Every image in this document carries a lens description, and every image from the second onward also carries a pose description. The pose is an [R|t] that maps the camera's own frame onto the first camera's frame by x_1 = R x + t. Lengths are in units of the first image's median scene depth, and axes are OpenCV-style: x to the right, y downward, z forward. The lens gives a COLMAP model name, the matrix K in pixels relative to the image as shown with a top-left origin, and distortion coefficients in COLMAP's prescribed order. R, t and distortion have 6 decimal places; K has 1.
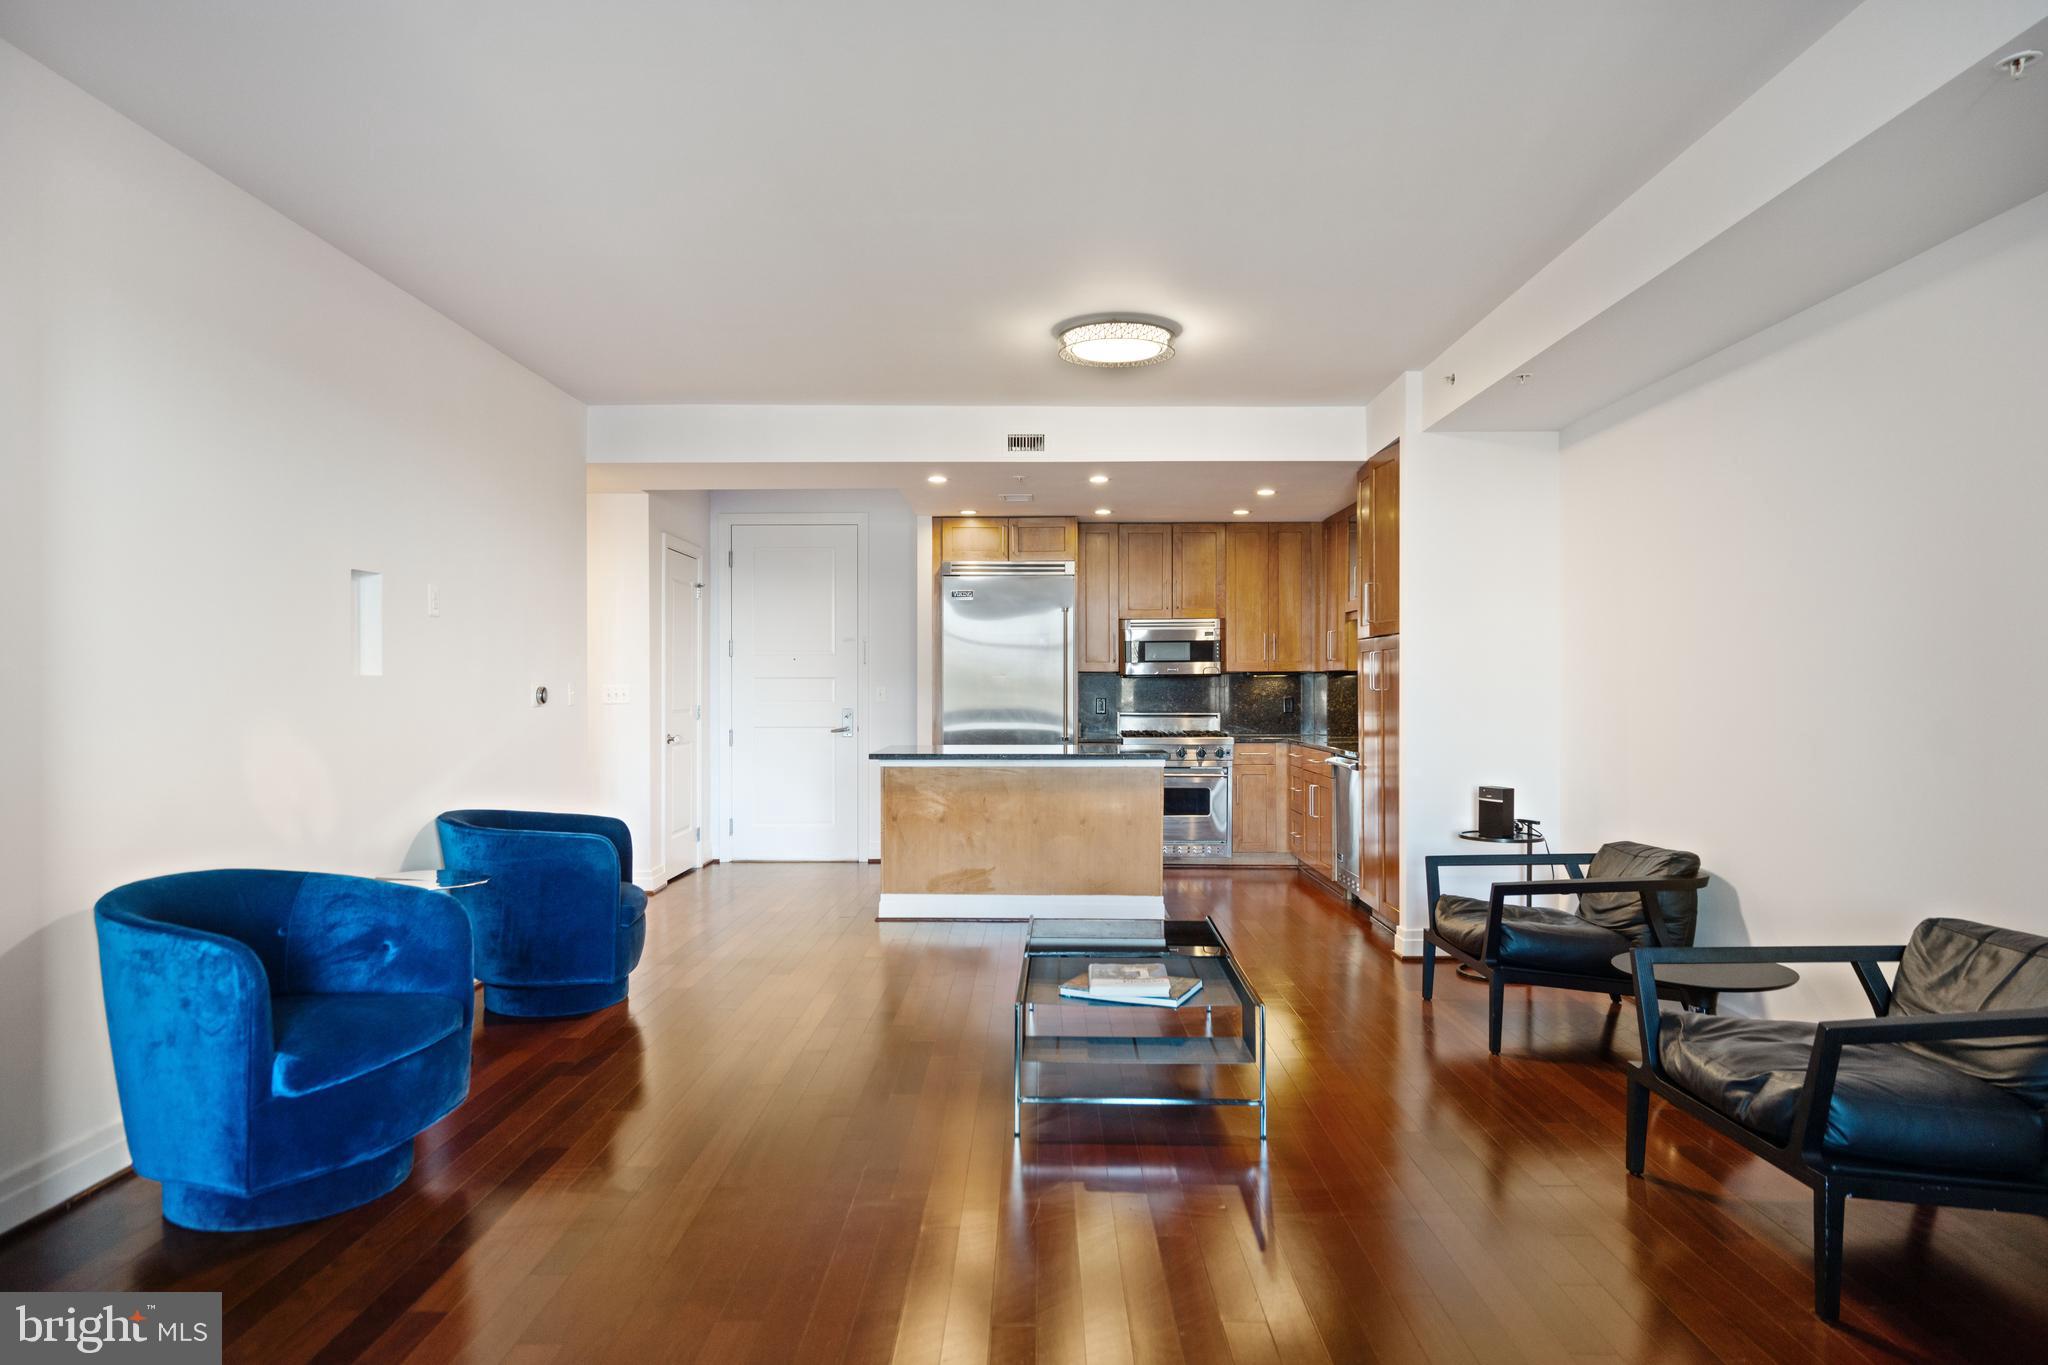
lens RADIAL K [[1270.9, 0, 1021.8], [0, 1270.9, 686.3], [0, 0, 1]] dist [0.006813, -0.000545]
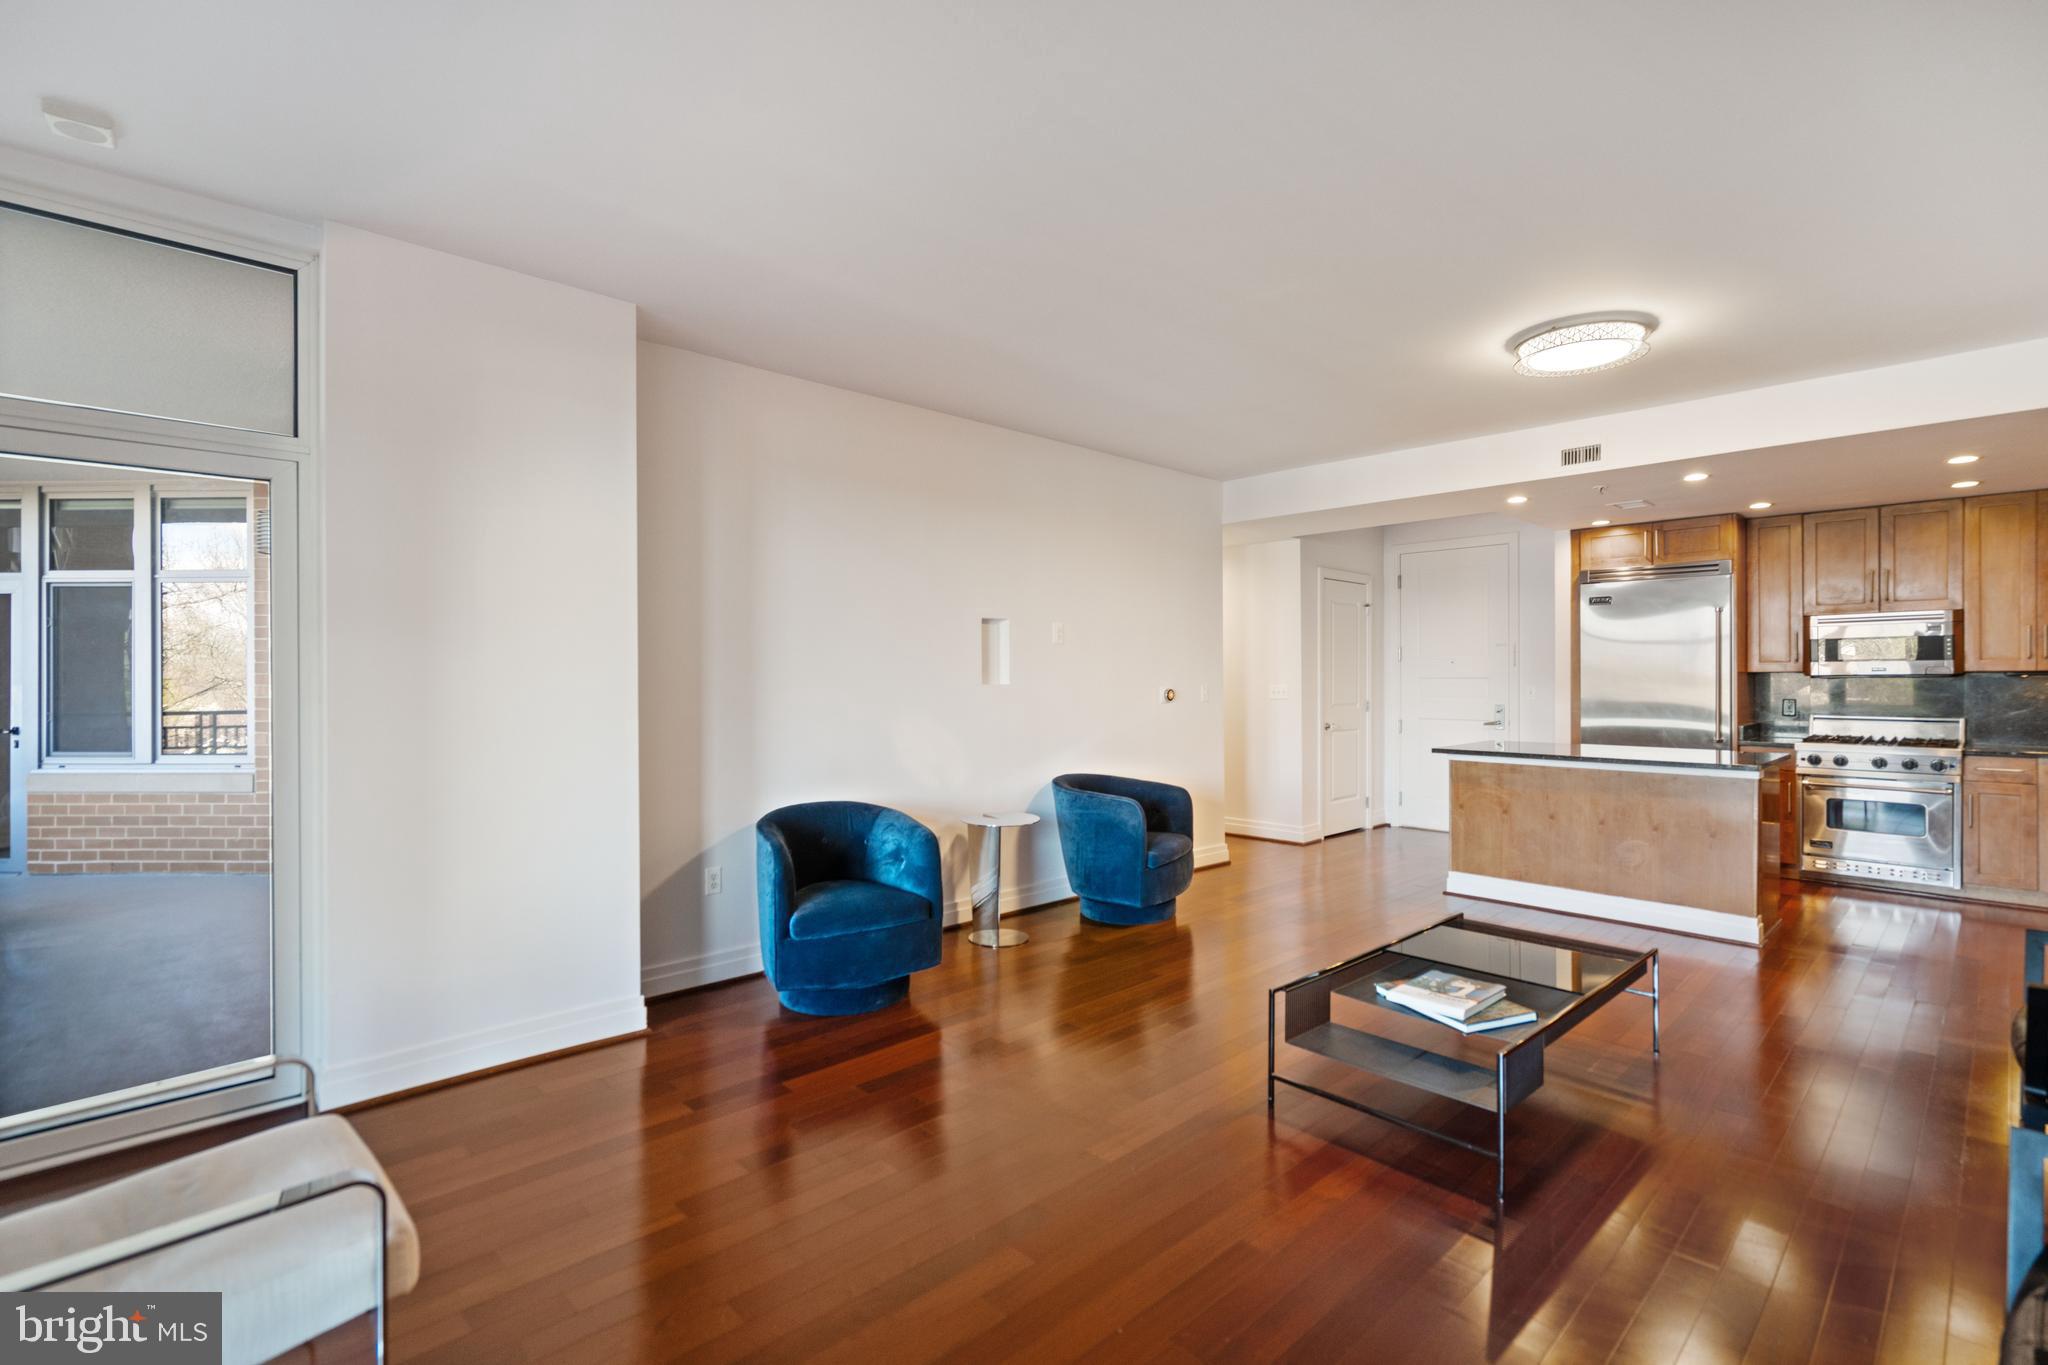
lens RADIAL K [[934.8, 0, 1021.9], [0, 934.8, 678.8], [0, 0, 1]] dist [-0.003531, 0.000417]
pose [[0.696521, 0.001313, -0.717535, 0.176370], [0.002483, 0.999988, 0.004239, -0.011086], [0.717532, -0.004734, 0.696509, 0.111106]]
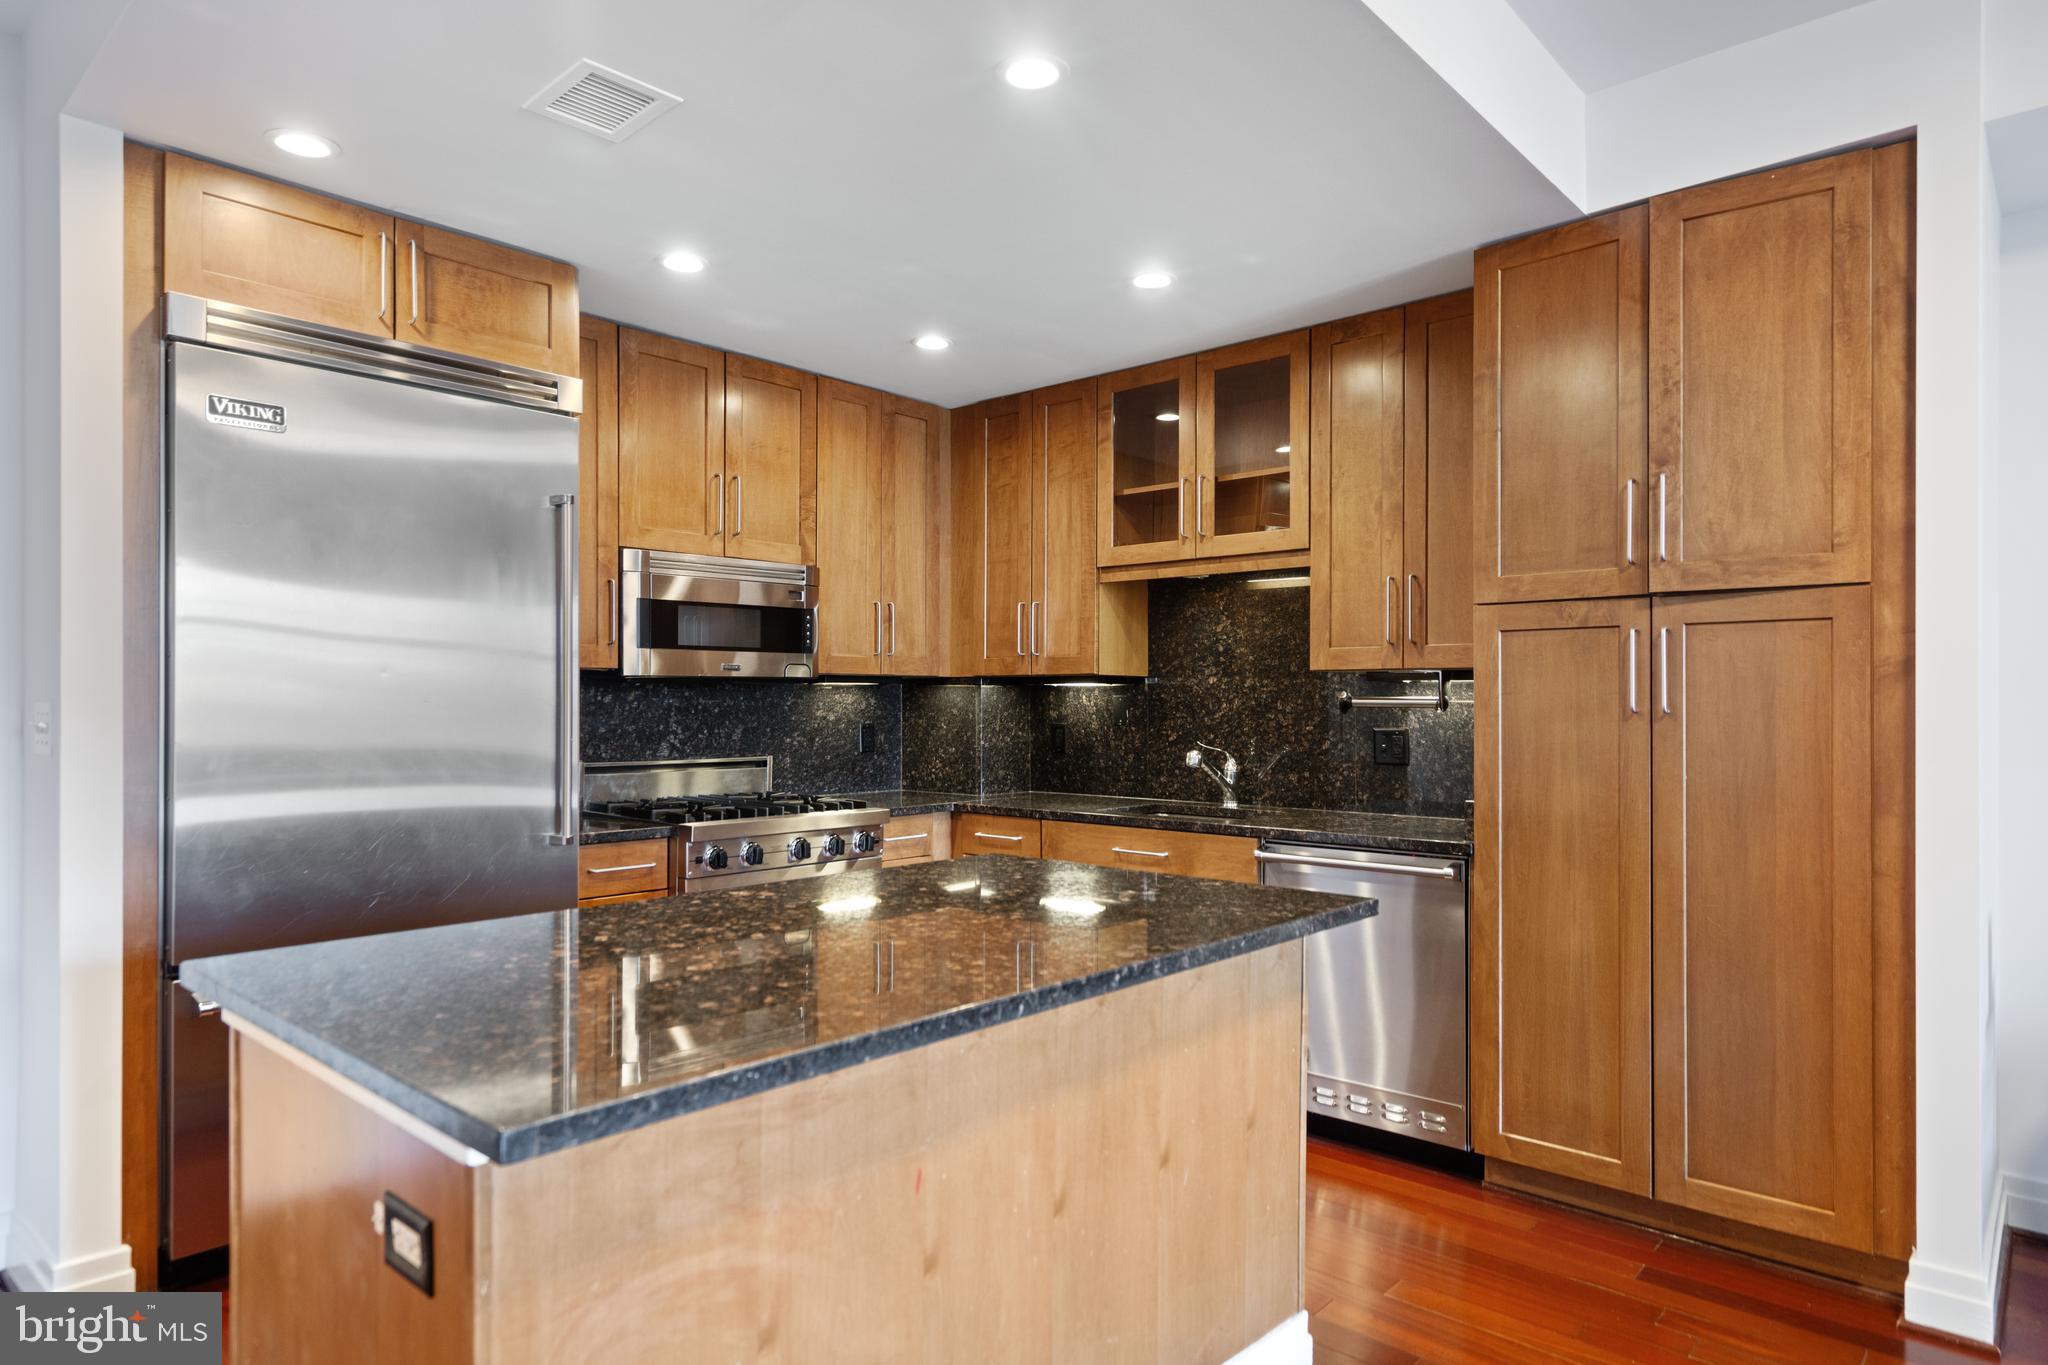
lens RADIAL K [[1193.6, 0, 1027.2], [0, 1193.6, 690.6], [0, 0, 1]] dist [0.004209, 0.002128]
pose [[0.657123, 0.010720, 0.753707, -0.143470], [-0.000901, 0.999909, -0.013437, 0.001491], [-0.753782, 0.008151, 0.657073, 0.659190]]
